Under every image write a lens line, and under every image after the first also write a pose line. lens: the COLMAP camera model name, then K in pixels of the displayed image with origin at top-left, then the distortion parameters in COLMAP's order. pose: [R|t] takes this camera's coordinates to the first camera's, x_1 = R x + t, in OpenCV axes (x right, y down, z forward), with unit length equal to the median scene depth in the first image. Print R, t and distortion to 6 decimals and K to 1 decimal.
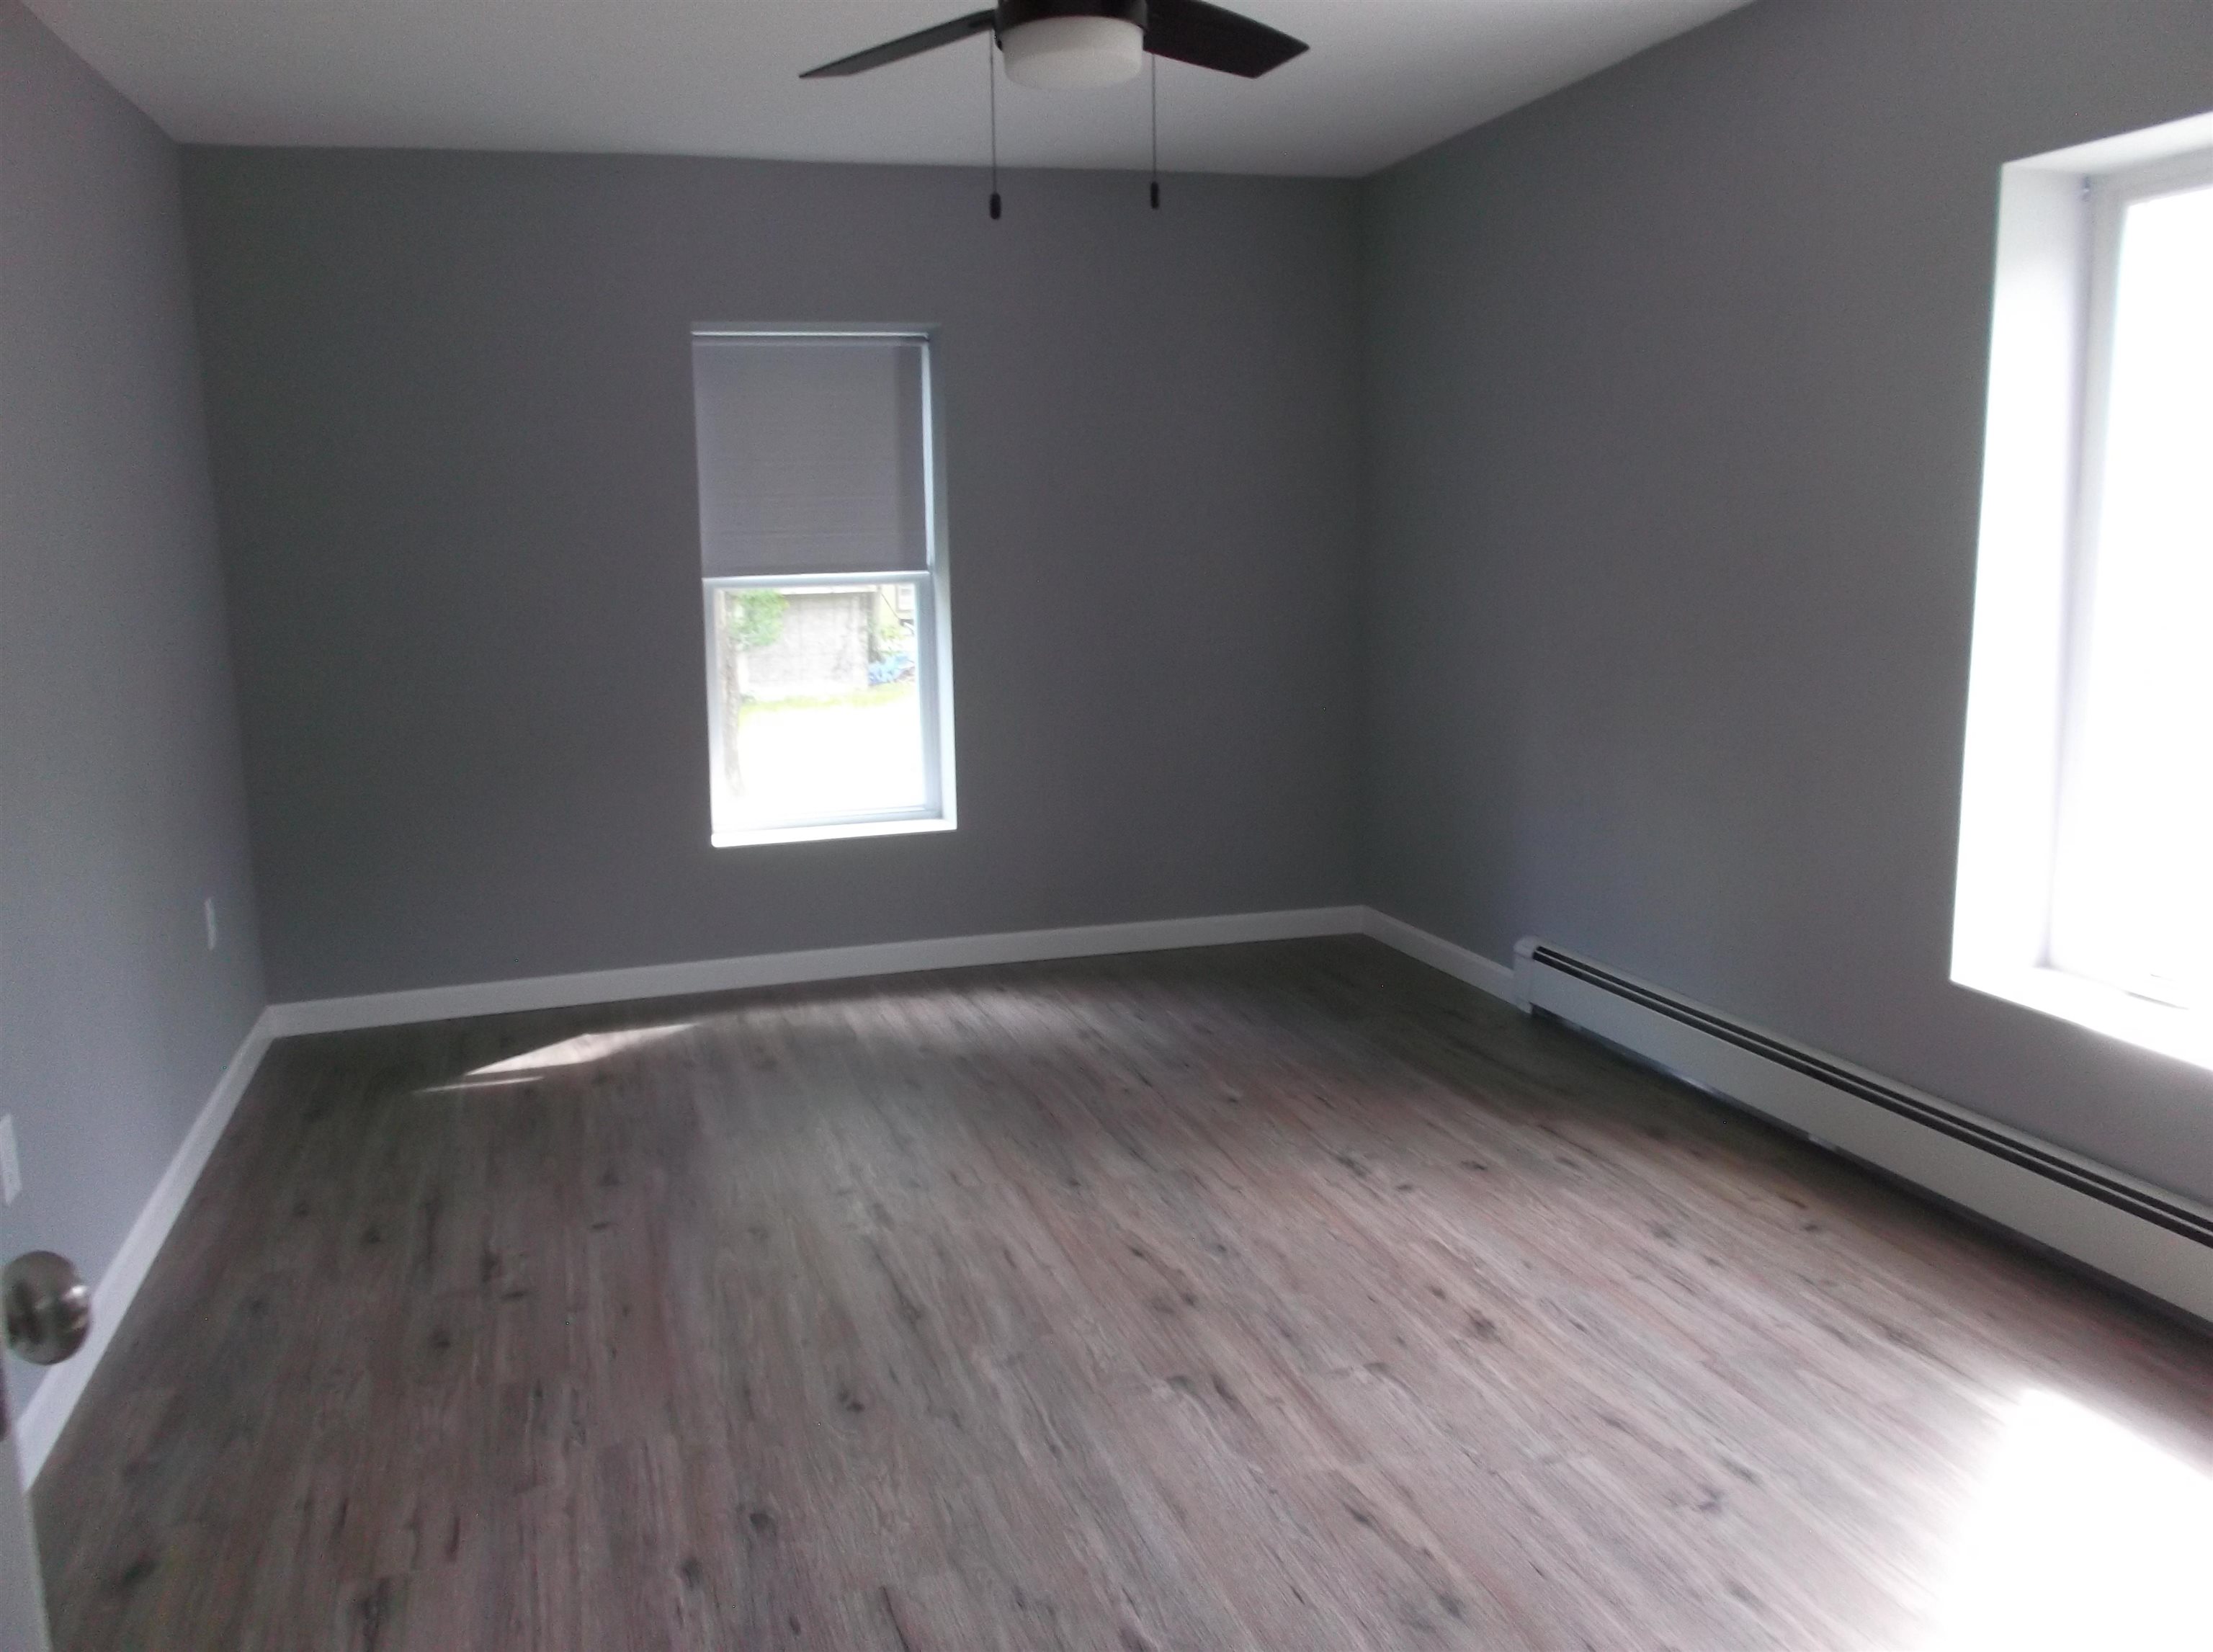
lens RADIAL K [[1803.8, 0, 1106.5], [0, 1803.8, 826.0], [0, 0, 1]] dist [0.003960, 0.000853]
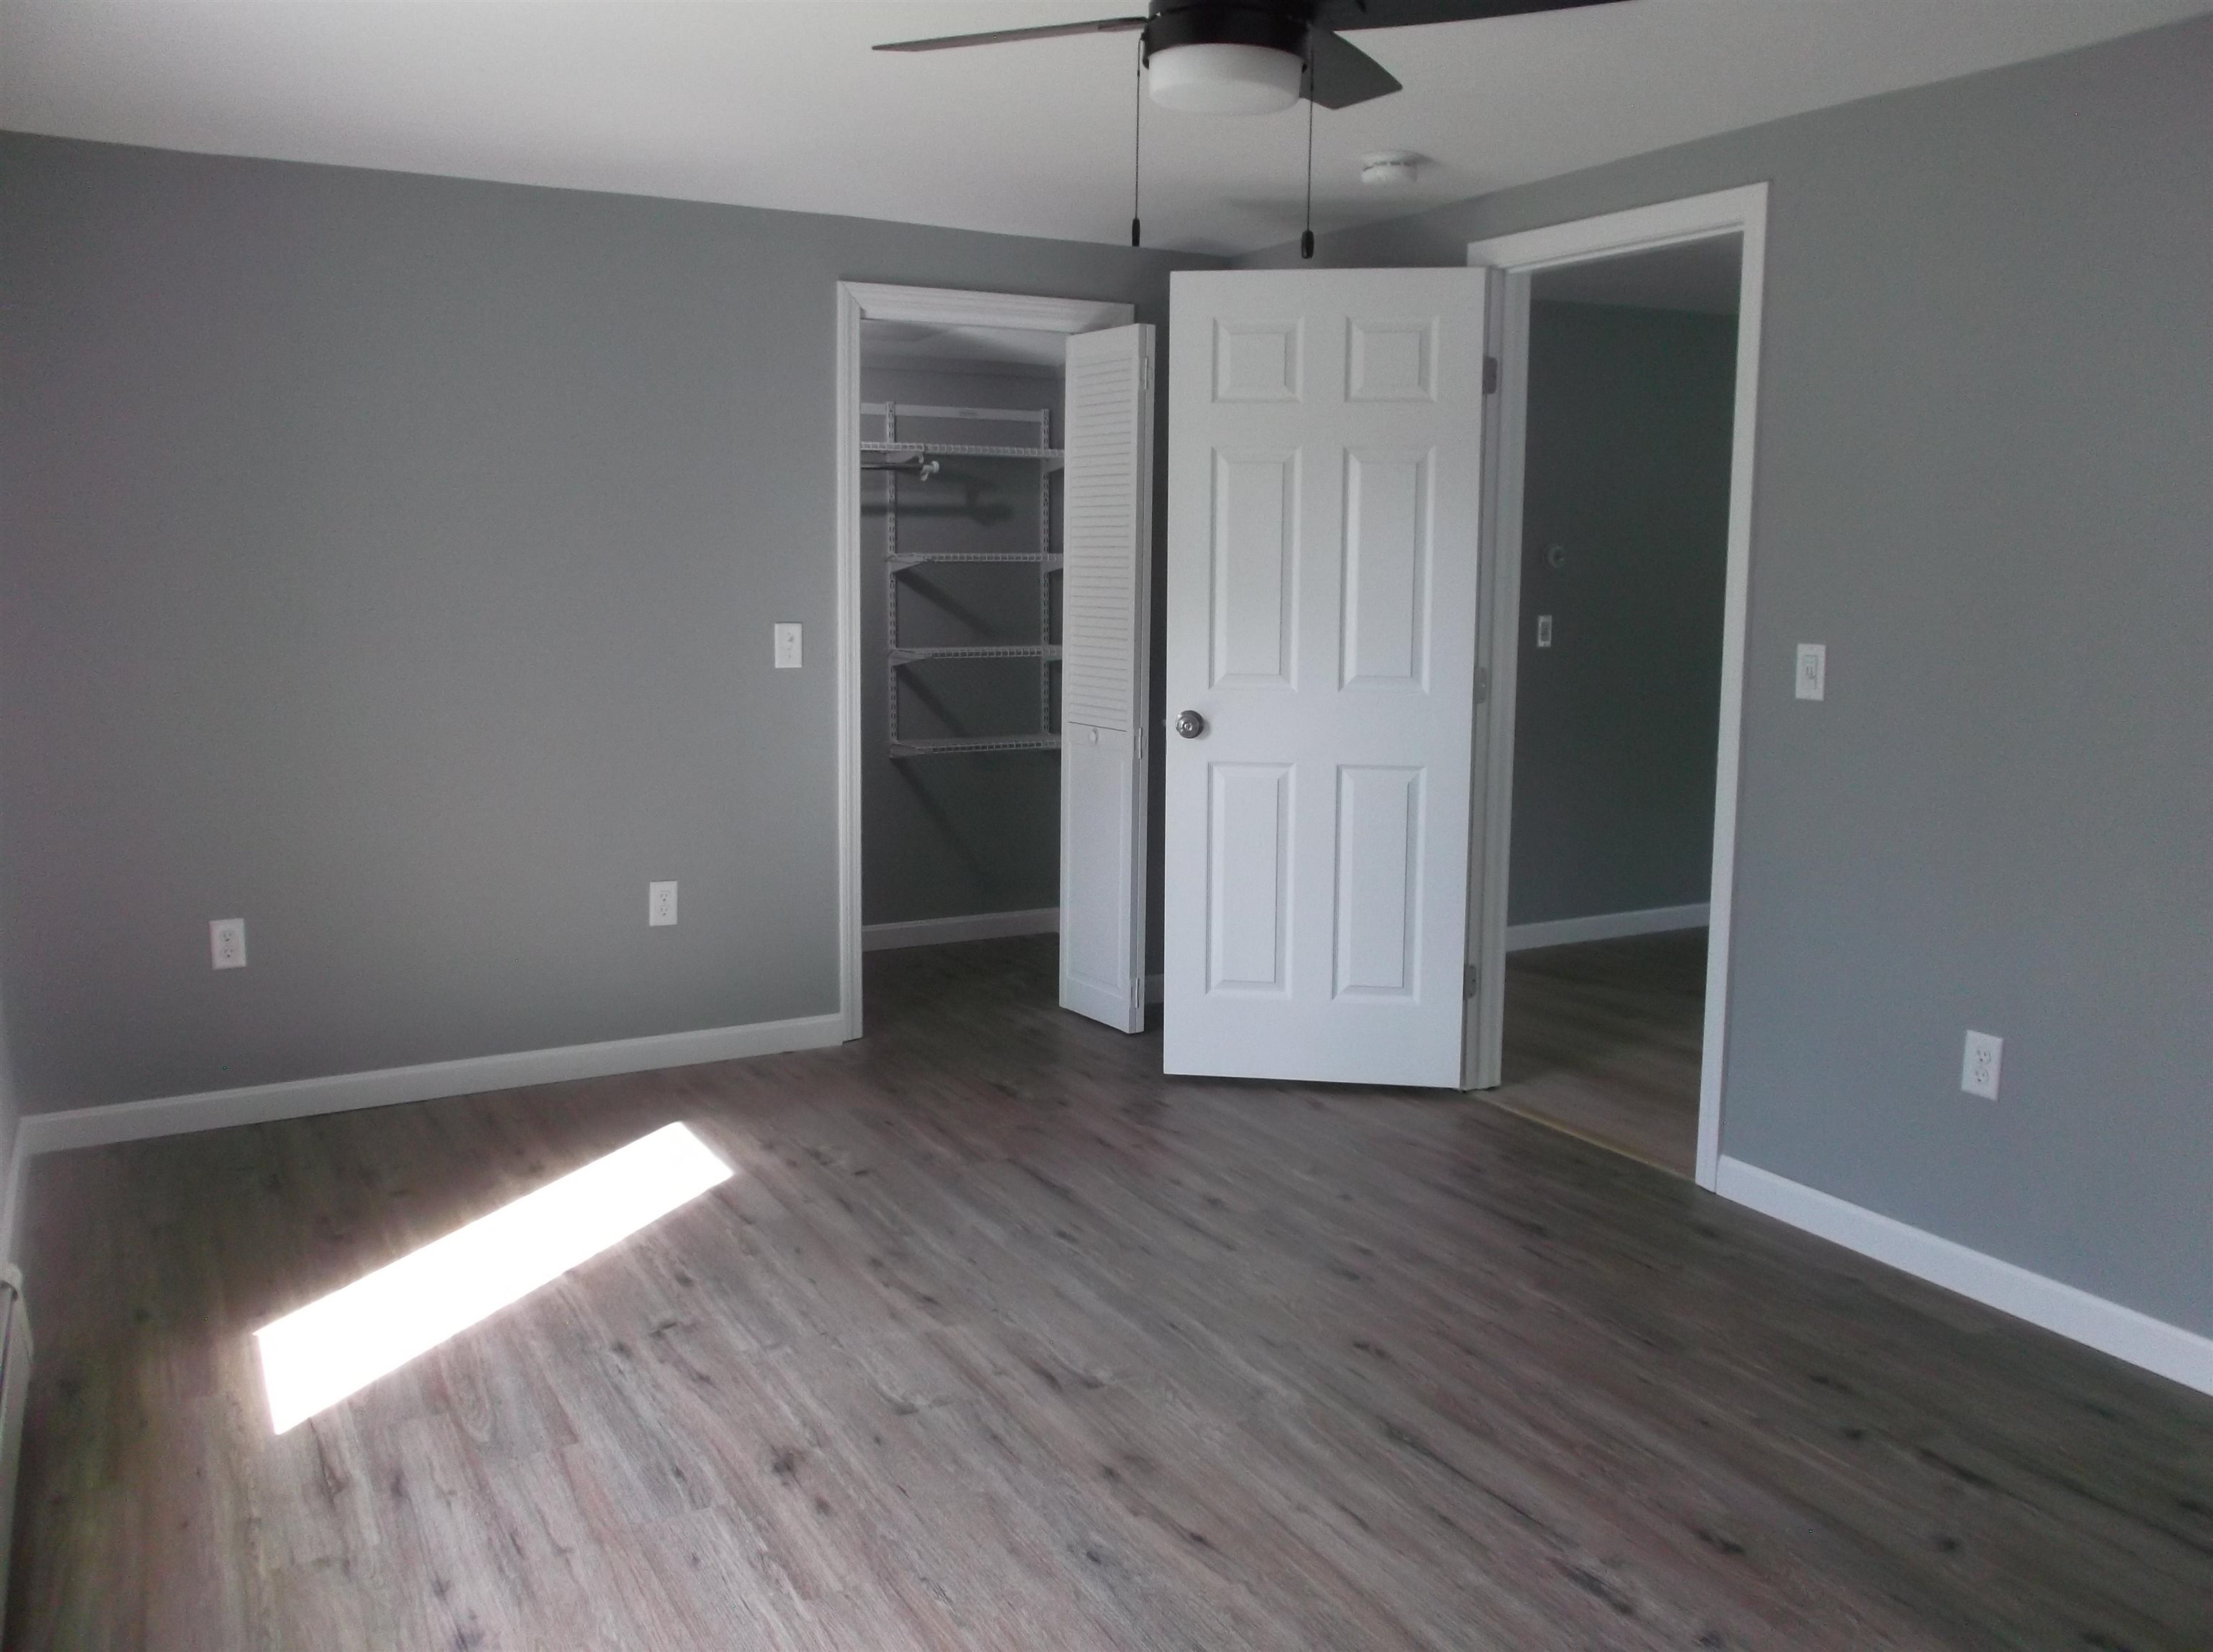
lens RADIAL K [[1803.8, 0, 1106.5], [0, 1803.8, 826.0], [0, 0, 1]] dist [0.003960, 0.000853]
pose [[-0.979235, 0.044405, -0.197804, 0.221145], [-0.020080, 0.949674, 0.312595, -0.330946], [0.201730, 0.310076, -0.929063, 1.831661]]
